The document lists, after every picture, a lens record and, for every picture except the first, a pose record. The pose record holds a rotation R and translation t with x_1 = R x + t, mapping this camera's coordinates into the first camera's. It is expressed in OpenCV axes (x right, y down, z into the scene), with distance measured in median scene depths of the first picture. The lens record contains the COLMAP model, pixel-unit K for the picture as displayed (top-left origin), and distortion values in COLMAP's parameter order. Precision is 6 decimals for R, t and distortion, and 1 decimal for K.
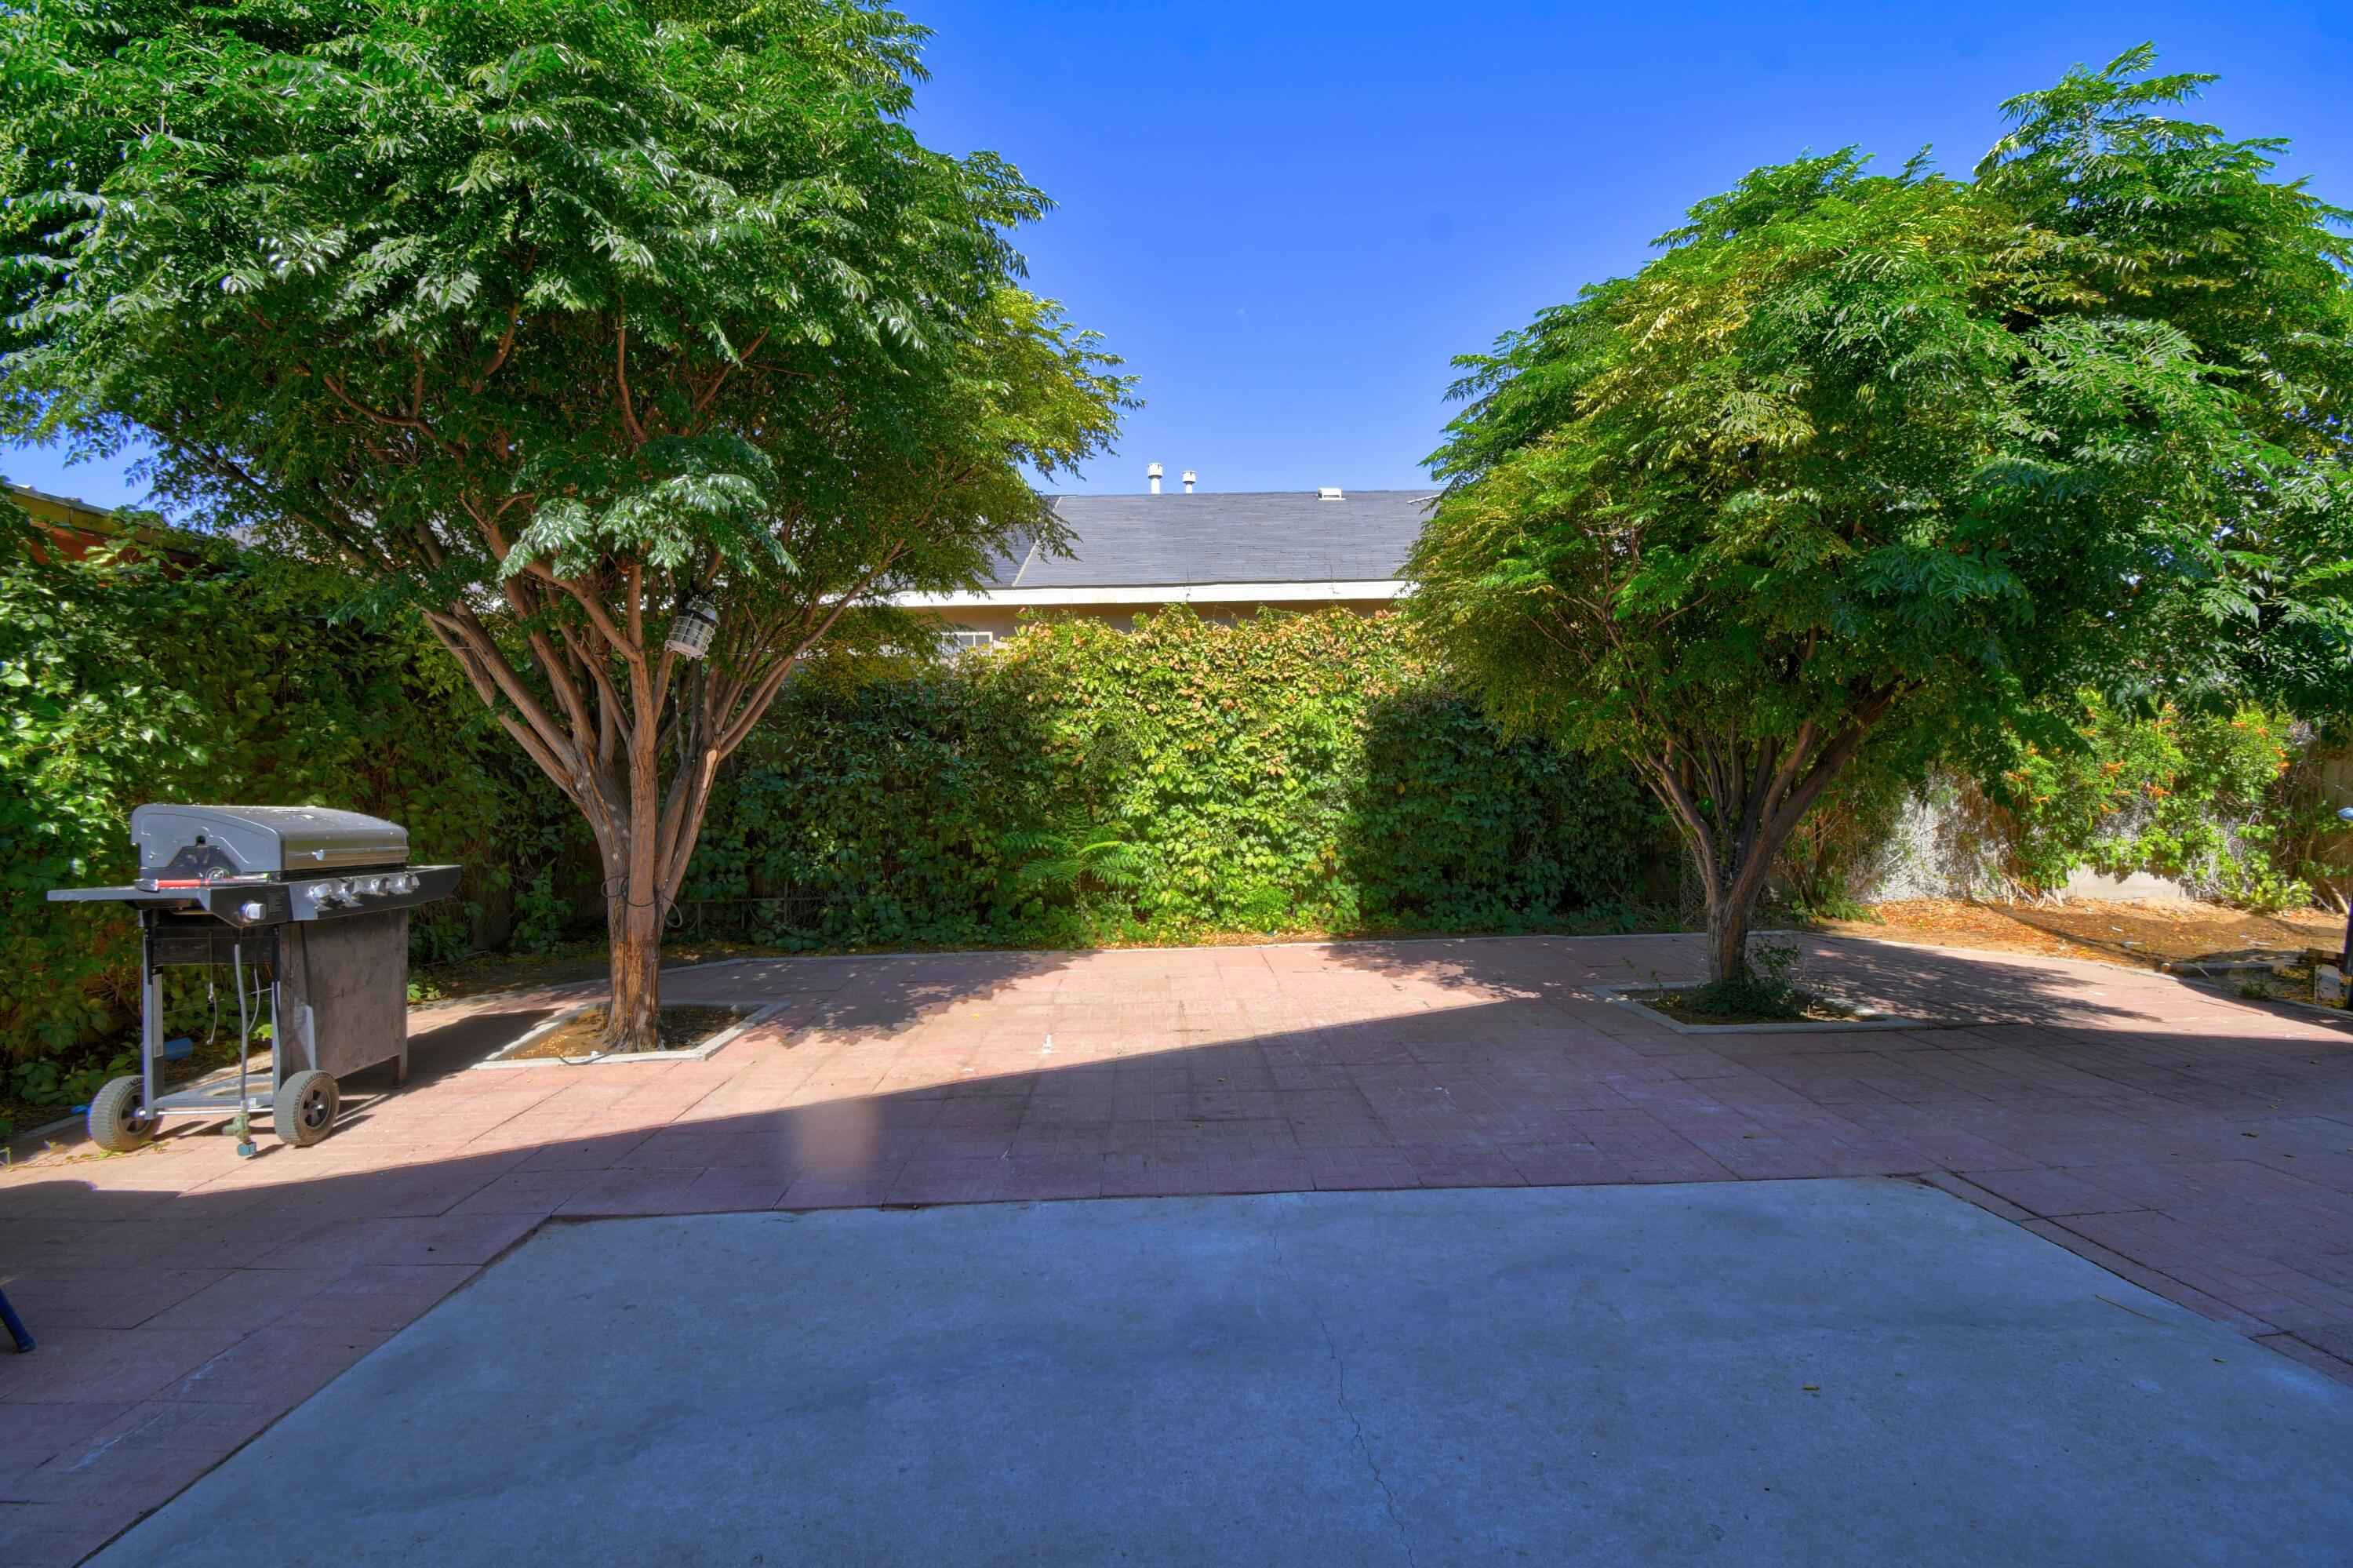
lens RADIAL K [[1053.5, 0, 1171.5], [0, 1053.5, 781.6], [0, 0, 1]] dist [-0.002525, -0.001499]
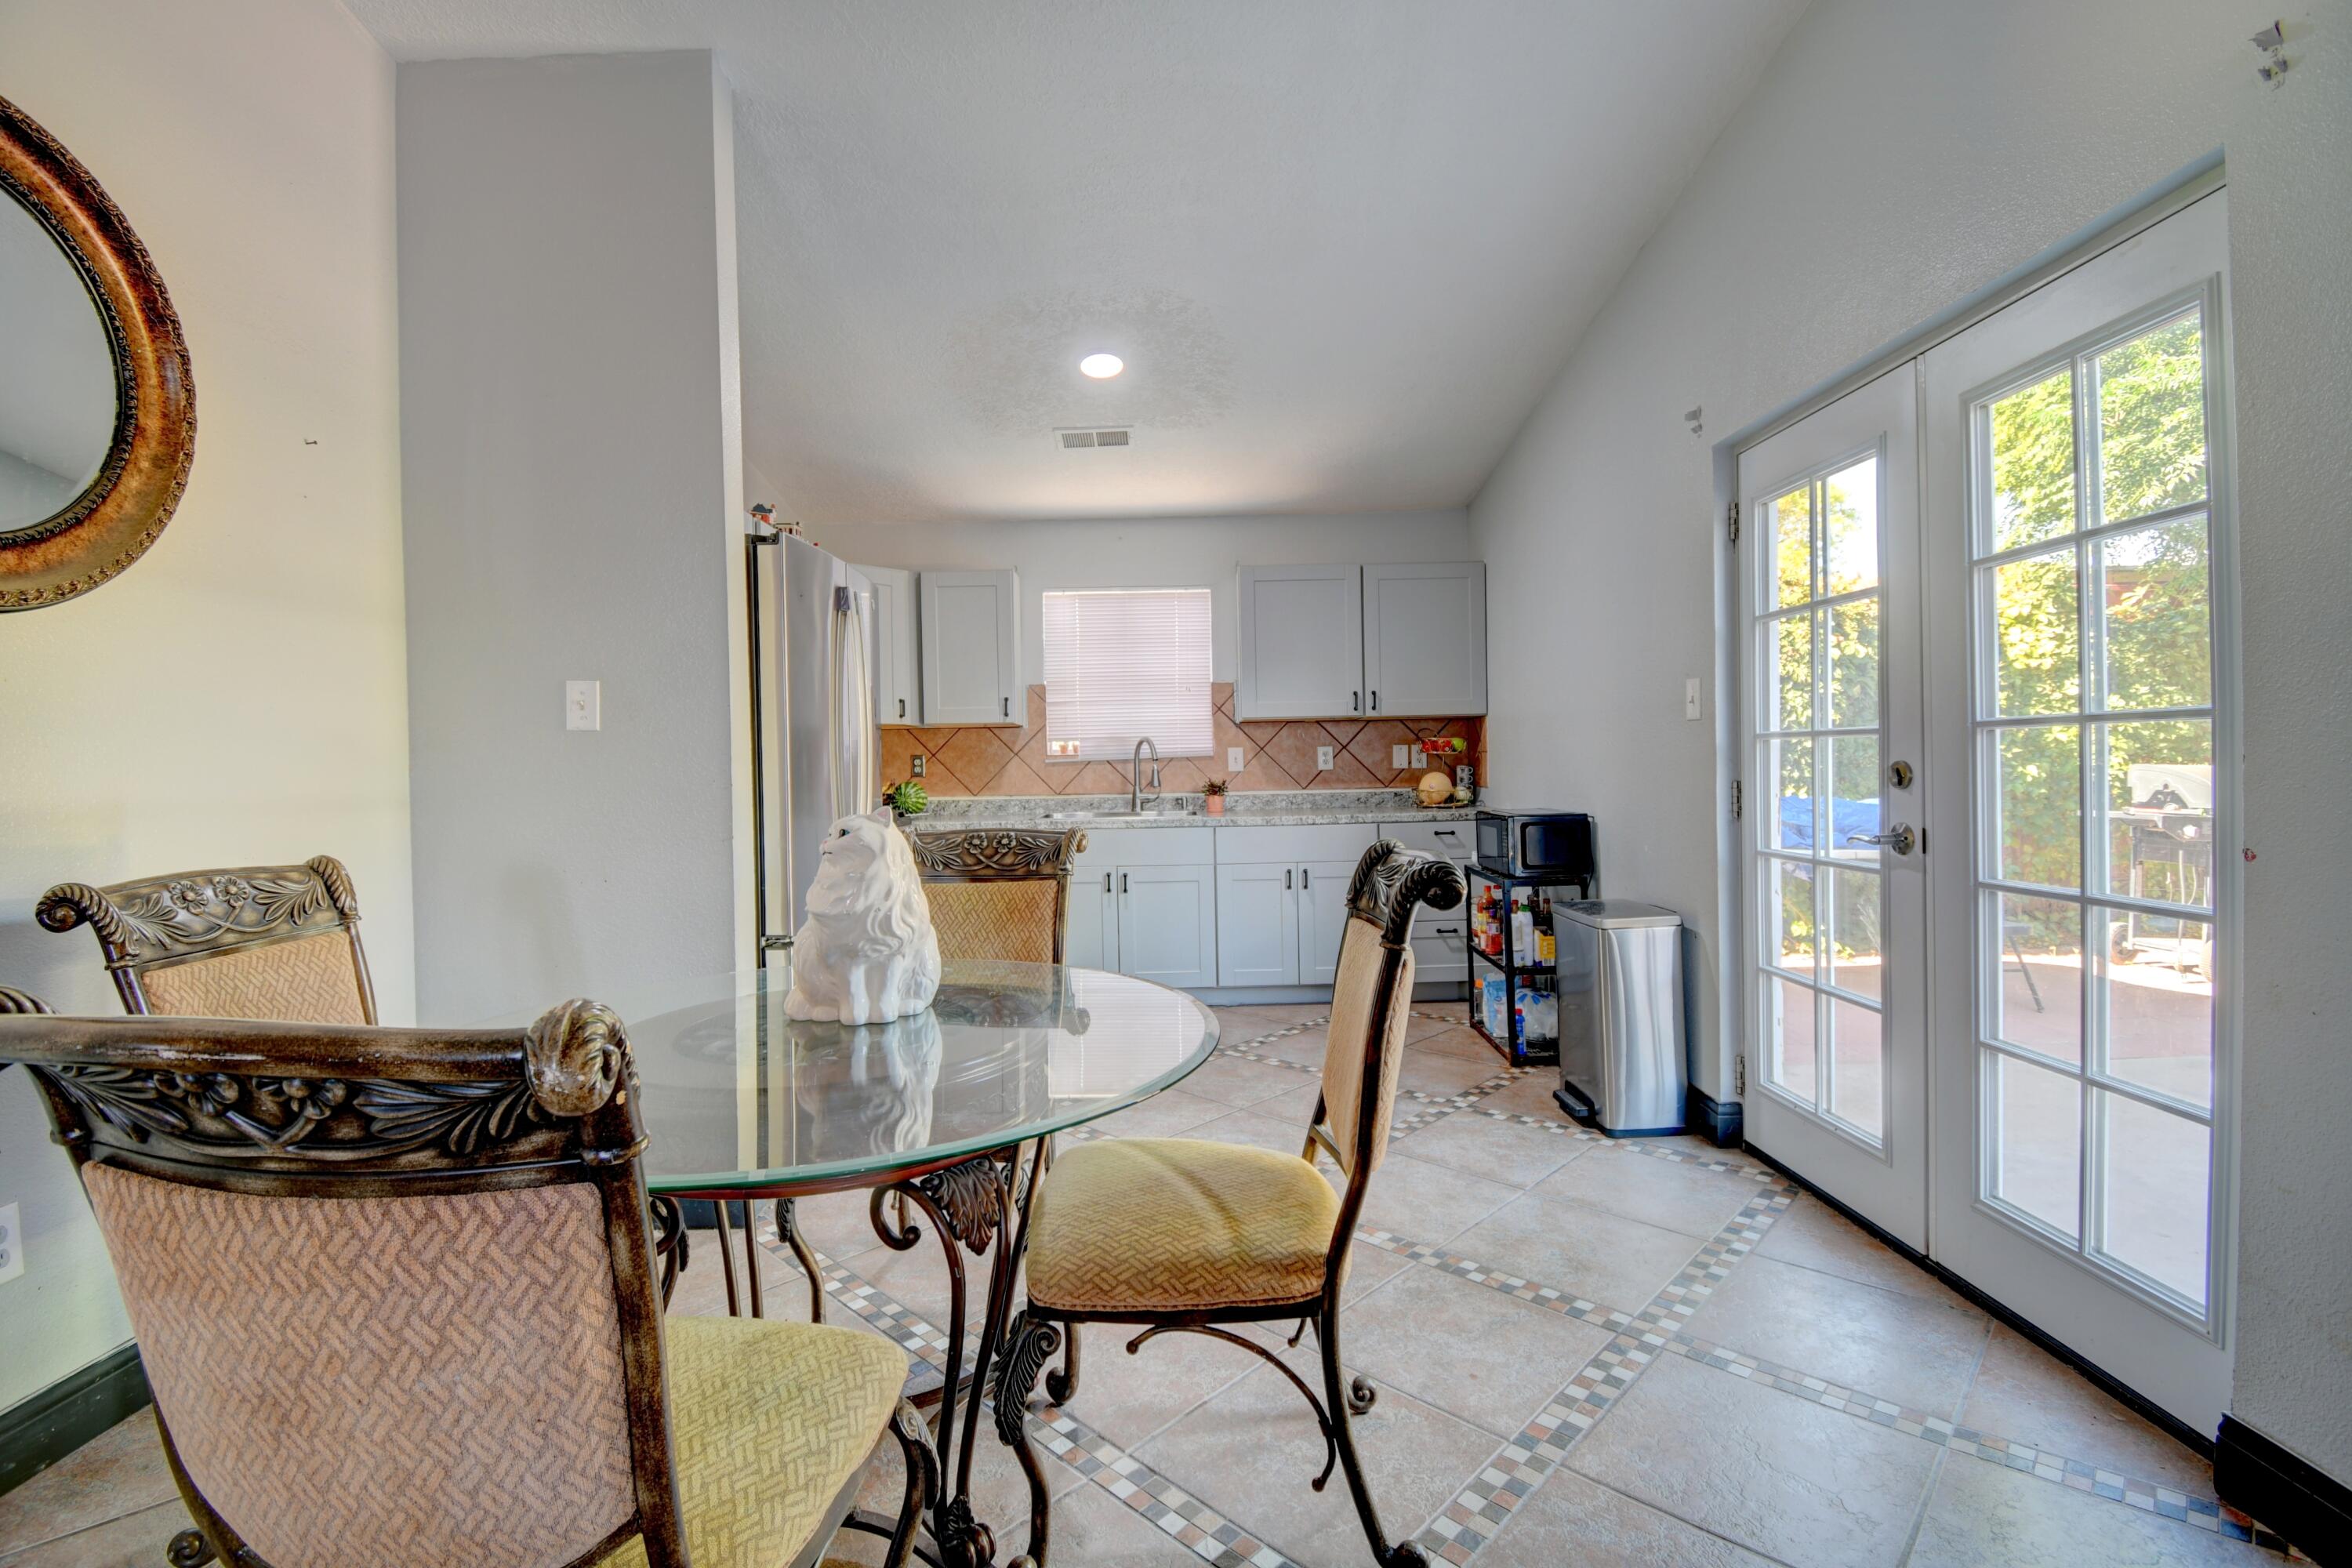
lens RADIAL K [[1053.0, 0, 1157.3], [0, 1053.0, 779.6], [0, 0, 1]] dist [-0.002525, -0.001499]
pose [[-0.016108, 0.032583, -0.999339, 0.717163], [0.012998, 0.999391, 0.032375, -0.027848], [0.999786, -0.012468, -0.016521, -0.527597]]
